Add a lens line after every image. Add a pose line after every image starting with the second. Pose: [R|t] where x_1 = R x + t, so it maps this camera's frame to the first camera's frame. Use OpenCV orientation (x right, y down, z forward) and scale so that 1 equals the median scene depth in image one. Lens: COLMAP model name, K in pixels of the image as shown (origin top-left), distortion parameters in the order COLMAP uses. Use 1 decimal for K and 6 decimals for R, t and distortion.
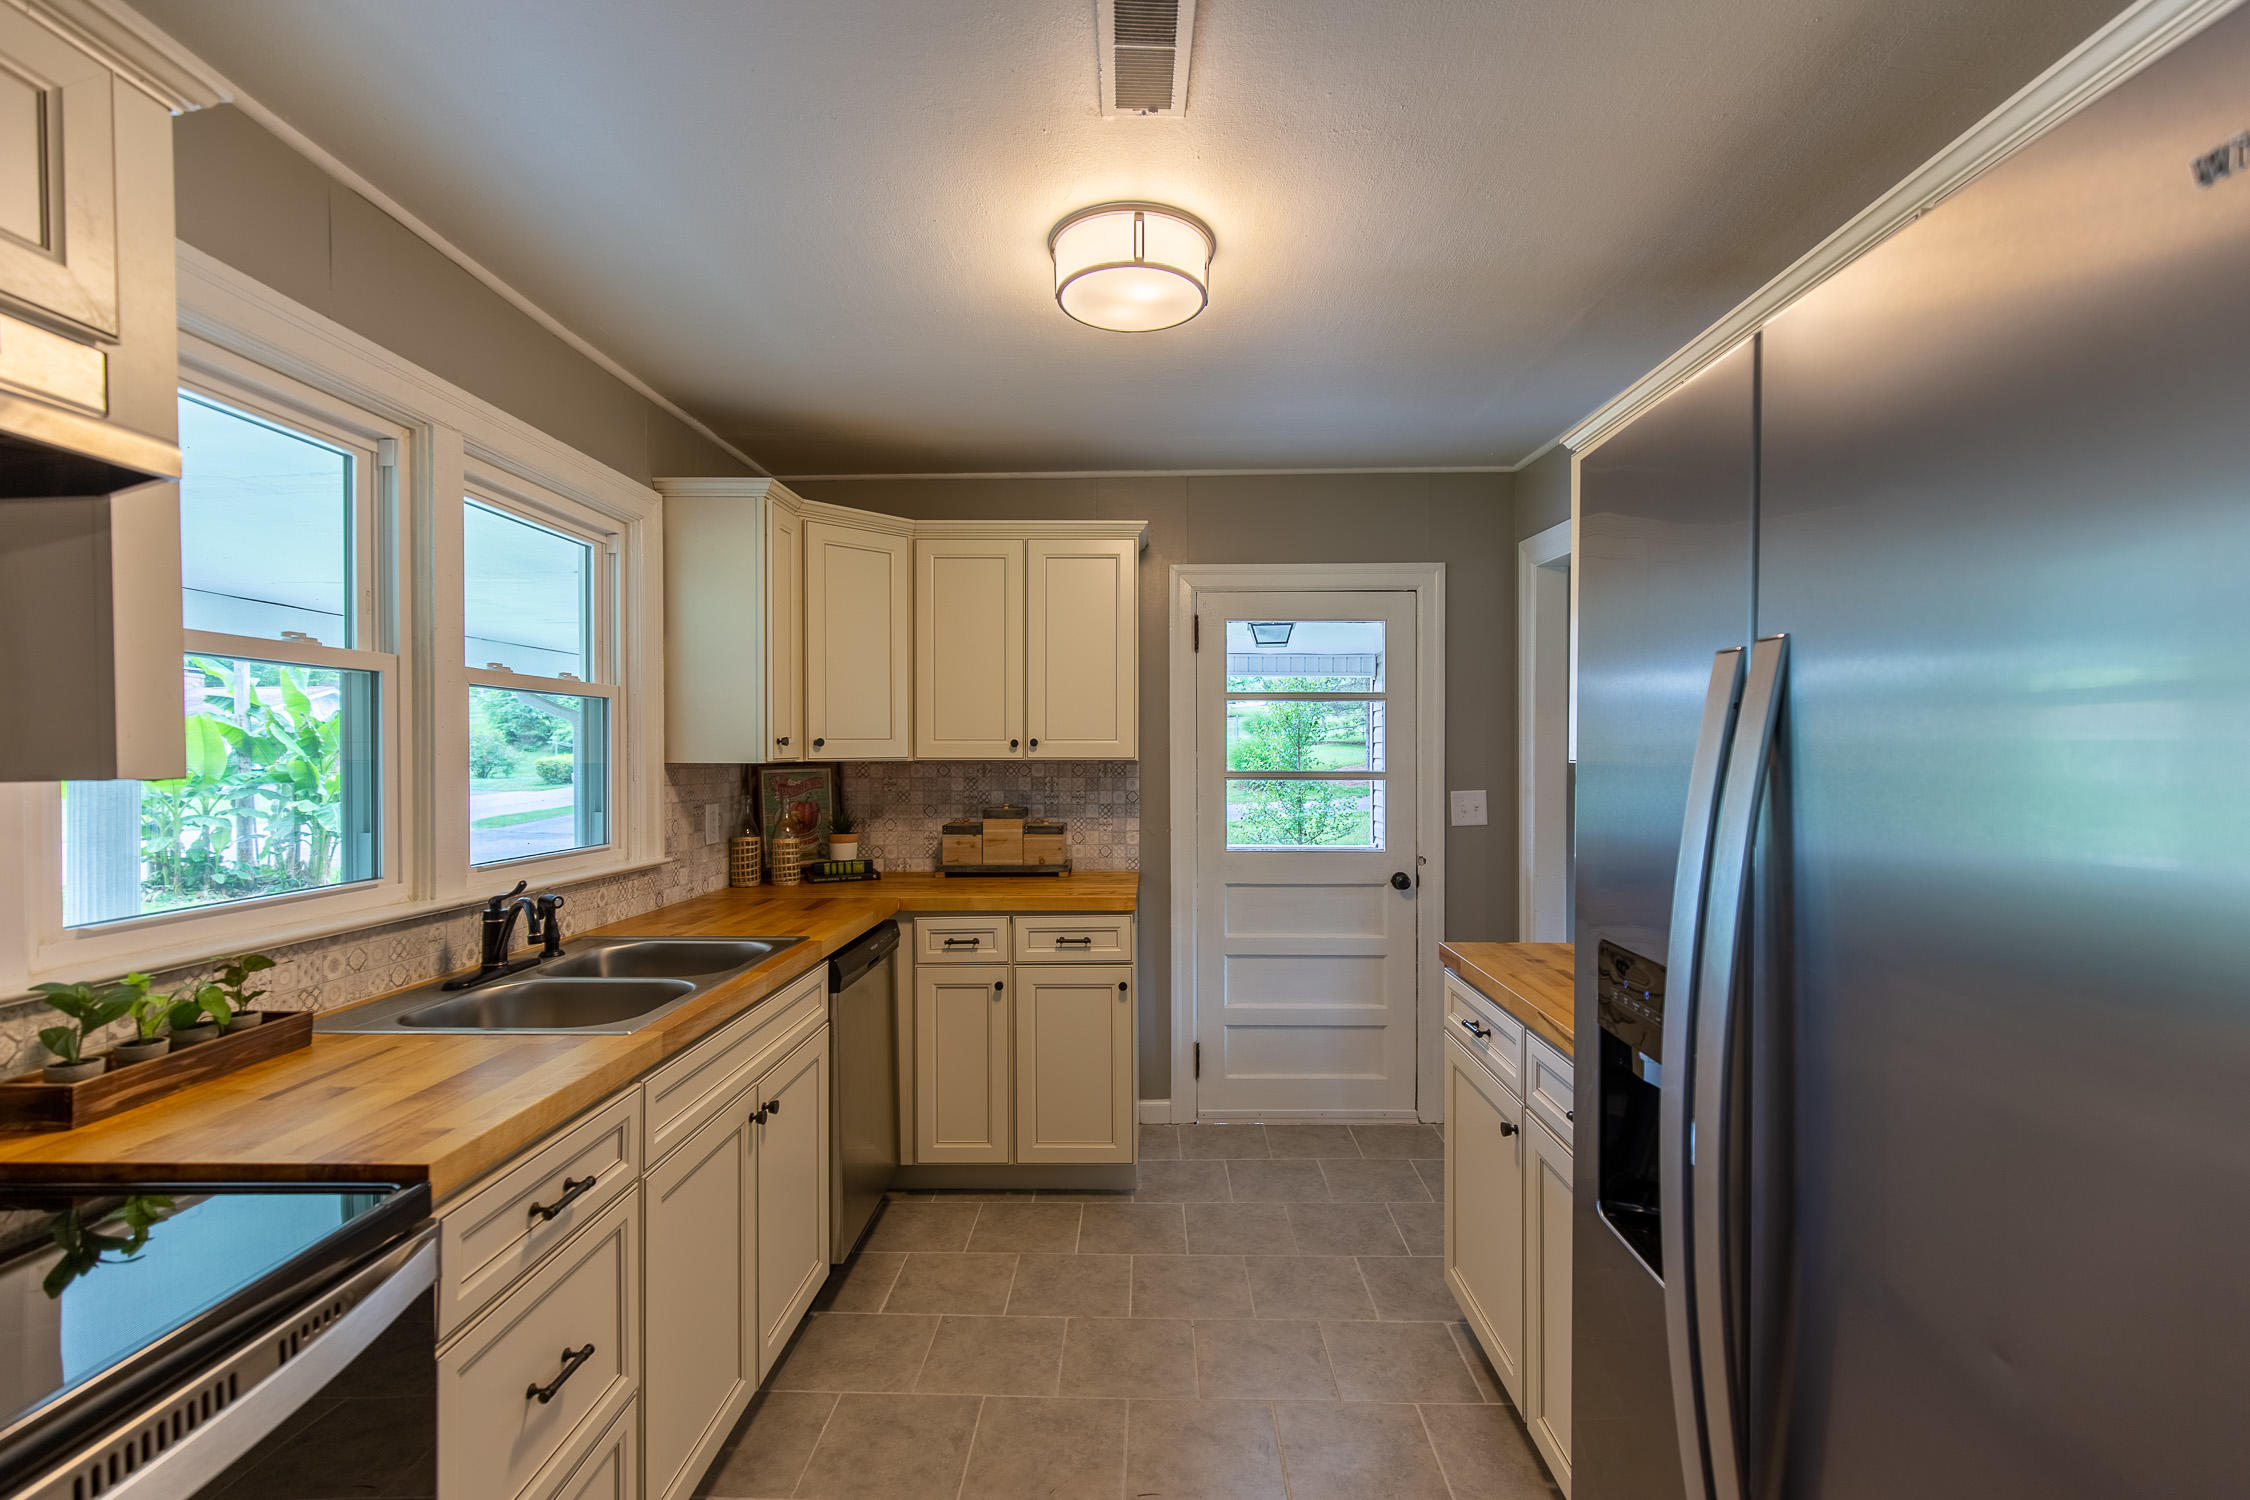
lens RADIAL K [[1018.2, 0, 1138.3], [0, 1018.2, 750.8], [0, 0, 1]] dist [0.009420, -0.002123]
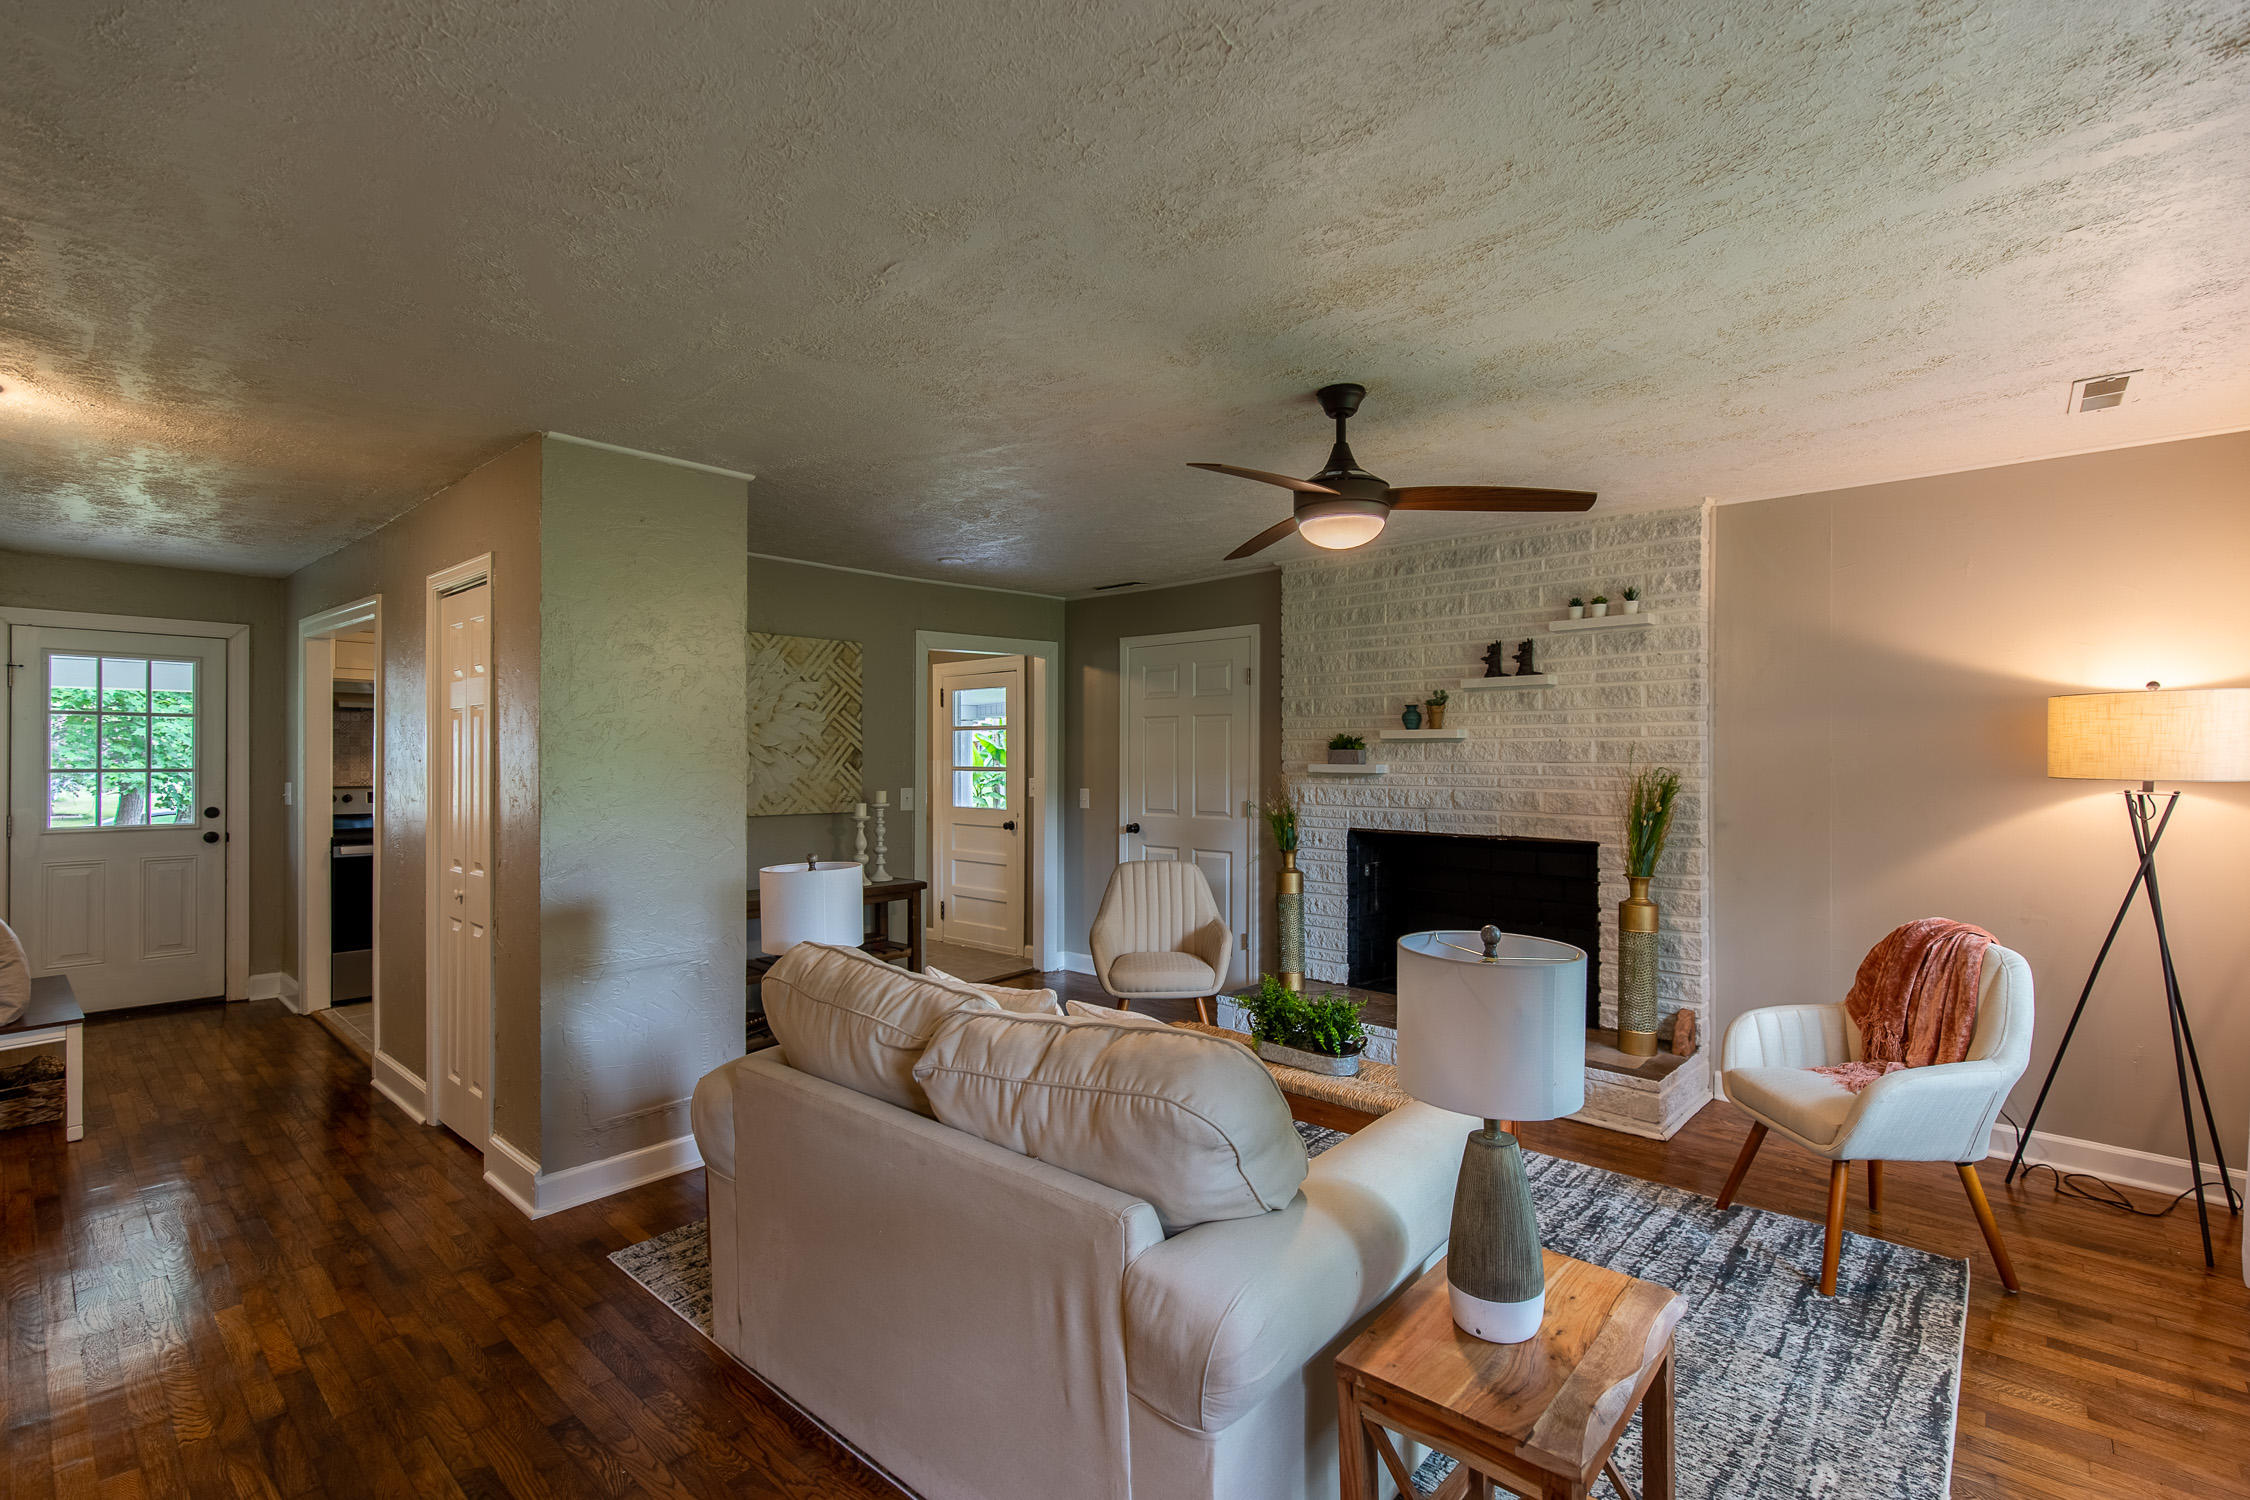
lens RADIAL K [[1018.2, 0, 1125.4], [0, 1018.2, 752.9], [0, 0, 1]] dist [0.009420, -0.002123]
pose [[0.753087, -0.003700, -0.657910, 2.353833], [0.000767, 0.999988, -0.004746, 0.003709], [0.657920, 0.003069, 0.753081, -0.395847]]
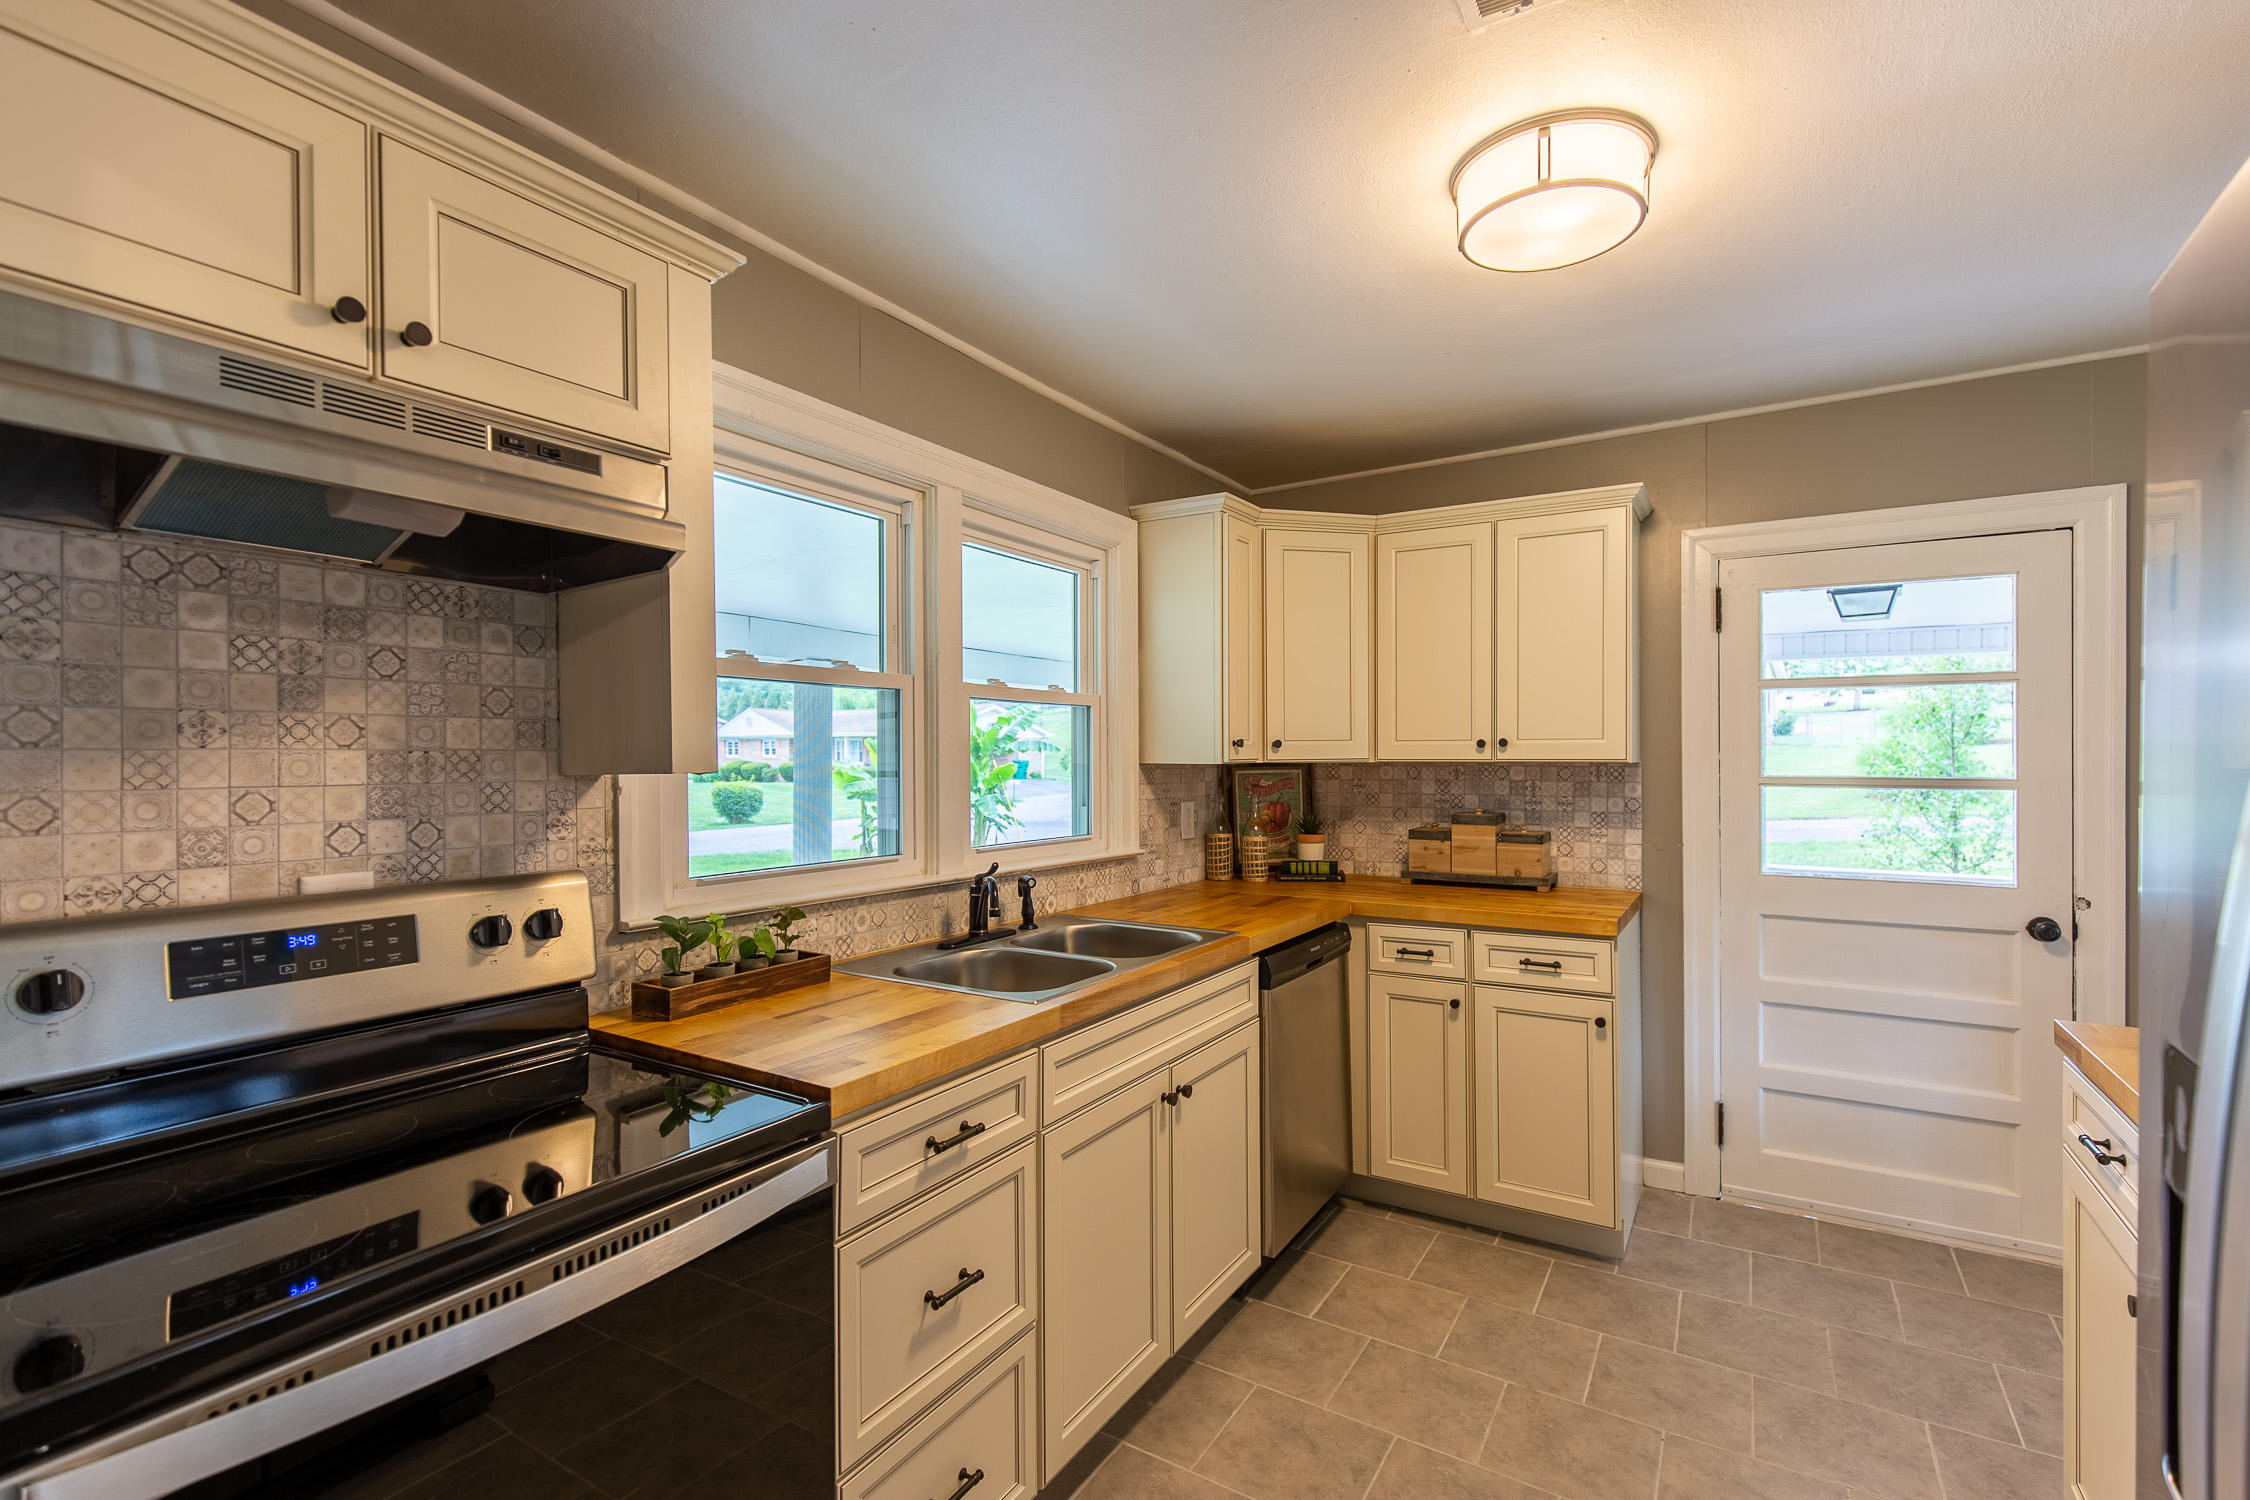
lens RADIAL K [[1018.2, 0, 1133.3], [0, 1018.2, 754.0], [0, 0, 1]] dist [0.009420, -0.002123]
pose [[0.859490, -0.001758, -0.511150, 0.103338], [0.002214, 0.999998, 0.000282, 0.001361], [0.511148, -0.001374, 0.859492, 0.055816]]
